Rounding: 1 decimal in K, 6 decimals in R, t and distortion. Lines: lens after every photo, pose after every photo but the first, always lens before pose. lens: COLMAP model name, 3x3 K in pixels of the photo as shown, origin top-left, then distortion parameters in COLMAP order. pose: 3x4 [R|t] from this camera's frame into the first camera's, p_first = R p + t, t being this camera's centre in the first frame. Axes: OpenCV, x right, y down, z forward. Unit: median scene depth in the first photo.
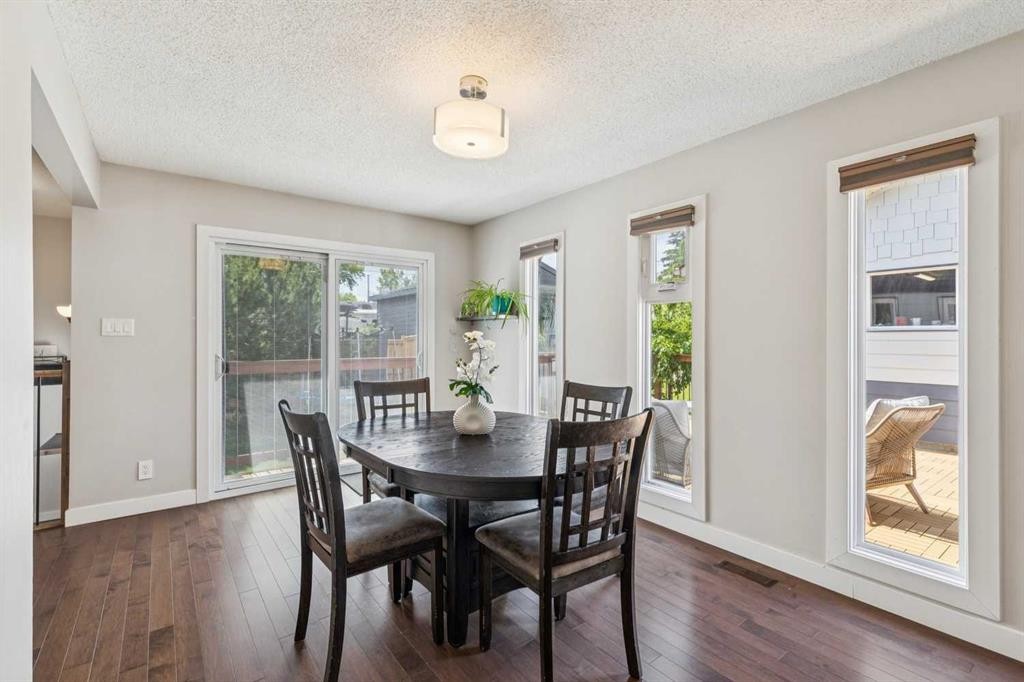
lens RADIAL K [[466.6, 0, 510.2], [0, 466.6, 332.8], [0, 0, 1]] dist [0.002808, -0.000194]
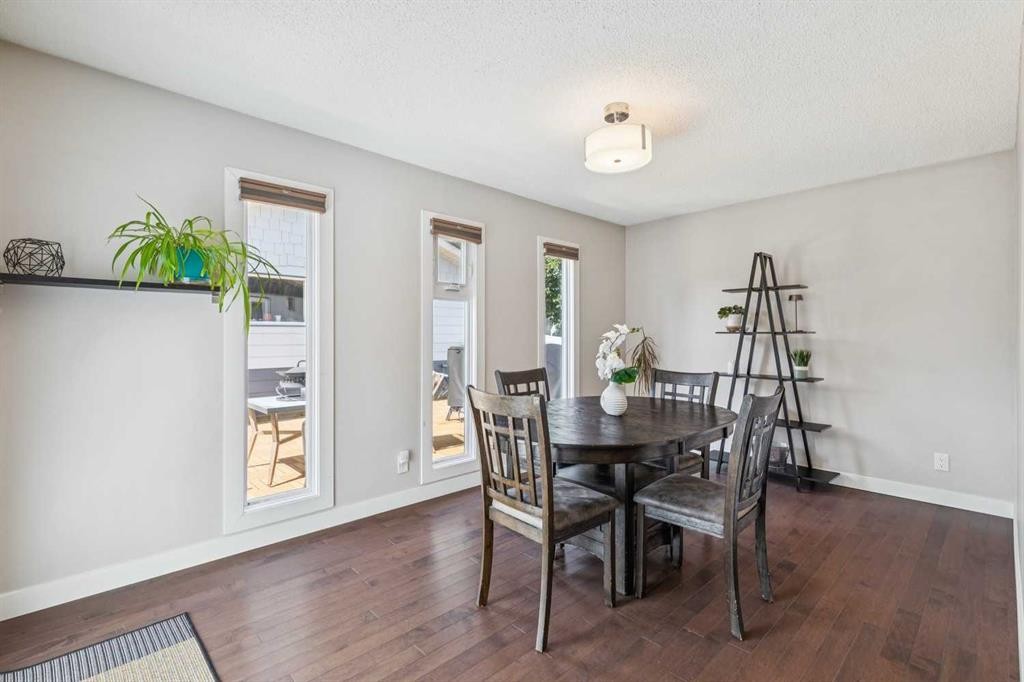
lens RADIAL K [[466.6, 0, 510.2], [0, 466.6, 332.8], [0, 0, 1]] dist [0.002808, -0.000194]
pose [[-0.116307, 0.000633, 0.993213, -1.019723], [-0.012708, 0.999917, -0.002125, 0.020569], [-0.993132, -0.012869, -0.116289, 1.193115]]
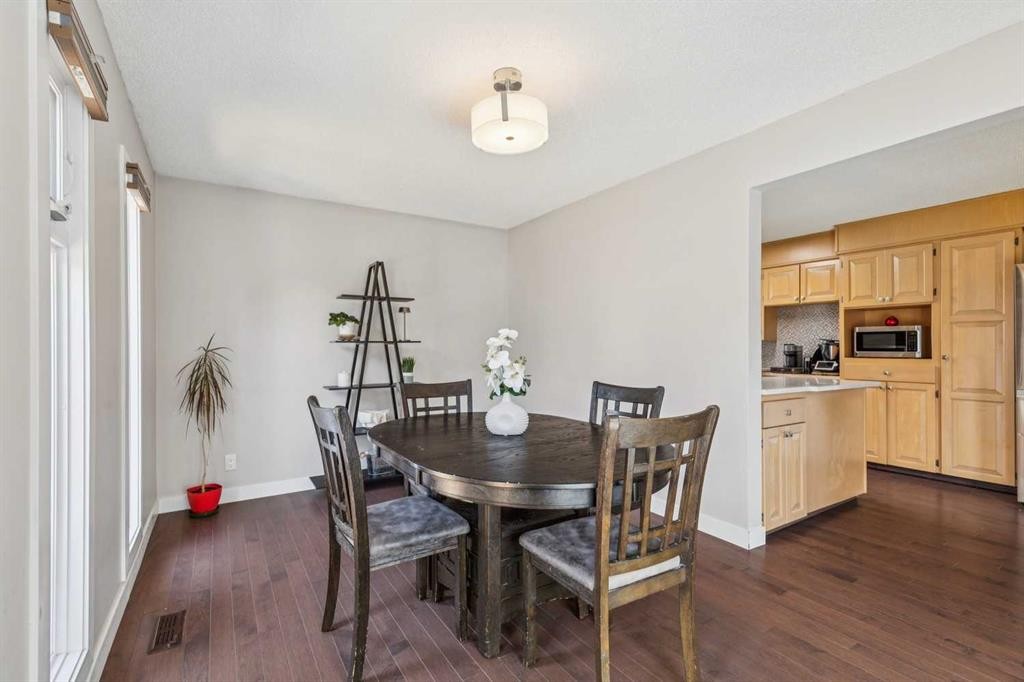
lens RADIAL K [[461.3, 0, 510.6], [0, 461.3, 343.8], [0, 0, 1]] dist [0.004119, 0.000357]
pose [[-0.997080, -0.001854, 0.076348, -0.131248], [-0.003184, 0.999845, -0.017302, 0.038543], [-0.076304, -0.017494, -0.996931, 1.688156]]
